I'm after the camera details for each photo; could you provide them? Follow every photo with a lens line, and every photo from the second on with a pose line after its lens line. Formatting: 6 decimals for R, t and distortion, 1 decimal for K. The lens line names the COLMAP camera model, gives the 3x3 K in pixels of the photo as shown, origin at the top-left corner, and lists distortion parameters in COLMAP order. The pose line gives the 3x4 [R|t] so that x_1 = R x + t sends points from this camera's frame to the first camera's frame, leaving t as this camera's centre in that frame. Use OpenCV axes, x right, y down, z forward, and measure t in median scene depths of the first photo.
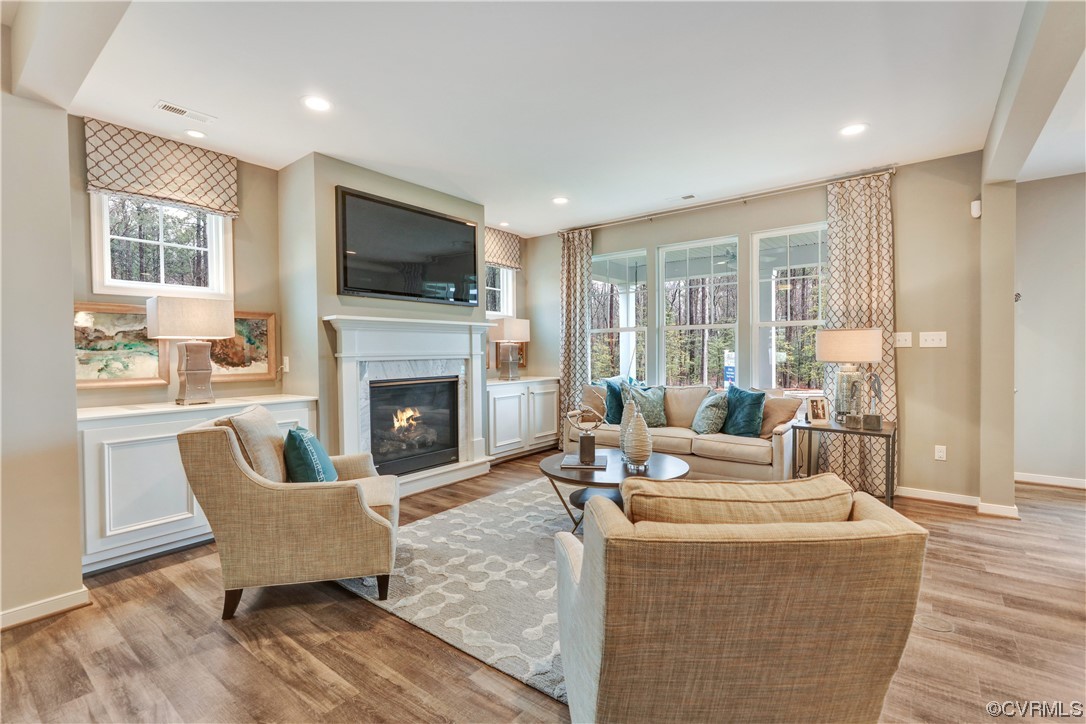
lens RADIAL K [[497.5, 0, 547.8], [0, 497.5, 360.4], [0, 0, 1]] dist [0.001349, 0.000353]
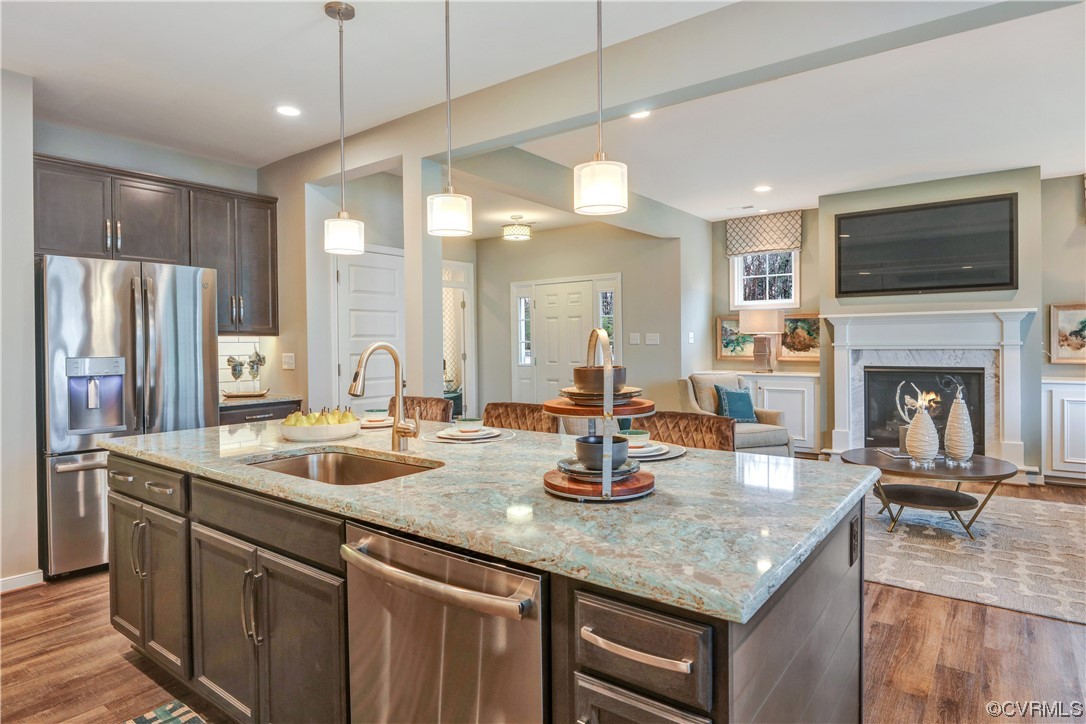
lens RADIAL K [[612.7, 0, 547.0], [0, 612.7, 348.6], [0, 0, 1]] dist [0.004268, -0.004239]
pose [[0.019869, 0.015921, -0.999676, 1.106663], [-0.013863, 0.999781, 0.015648, -0.013207], [0.999706, 0.013548, 0.020085, 0.202079]]
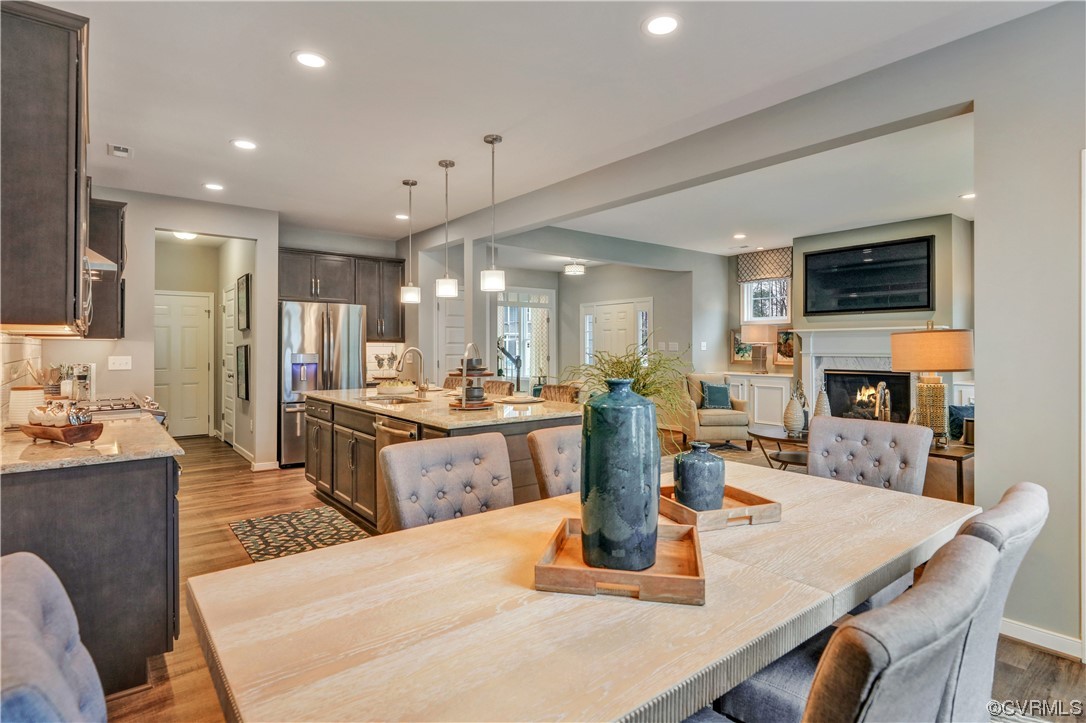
lens RADIAL K [[559.7, 0, 550.2], [0, 559.7, 346.5], [0, 0, 1]] dist [0.018447, -0.000308]
pose [[-0.224739, 0.002564, -0.974416, 1.545806], [-0.021963, 0.999729, 0.007696, -0.024314], [0.974172, 0.023131, -0.224622, 0.557692]]
